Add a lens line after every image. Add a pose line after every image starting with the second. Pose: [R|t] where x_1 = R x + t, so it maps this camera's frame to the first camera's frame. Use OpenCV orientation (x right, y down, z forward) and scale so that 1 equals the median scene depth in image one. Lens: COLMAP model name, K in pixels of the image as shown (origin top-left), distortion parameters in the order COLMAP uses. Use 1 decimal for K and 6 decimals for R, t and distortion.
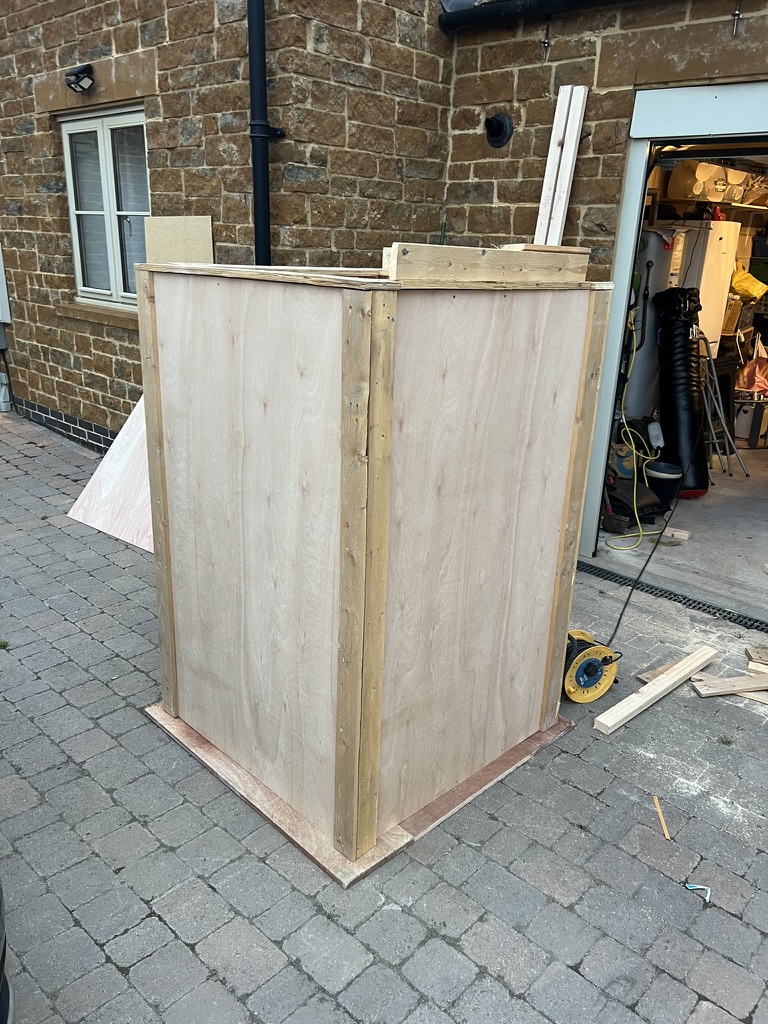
lens RADIAL K [[773.8, 0, 407.6], [0, 773.8, 520.9], [0, 0, 1]] dist [0.047623, -0.054352]
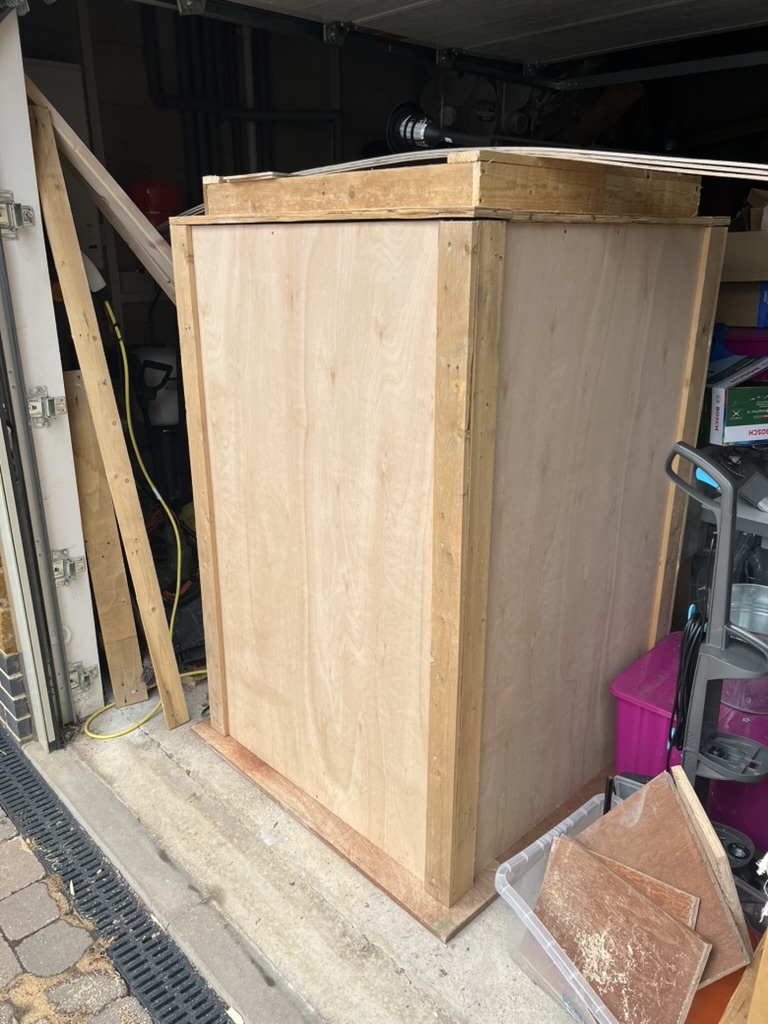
lens RADIAL K [[773.8, 0, 394.7], [0, 773.8, 523.0], [0, 0, 1]] dist [0.047623, -0.054352]
pose [[0.999065, -0.031248, -0.029868, -0.090848], [0.031860, 0.999287, 0.020243, -0.004475], [0.029214, -0.021175, 0.999349, 0.151273]]
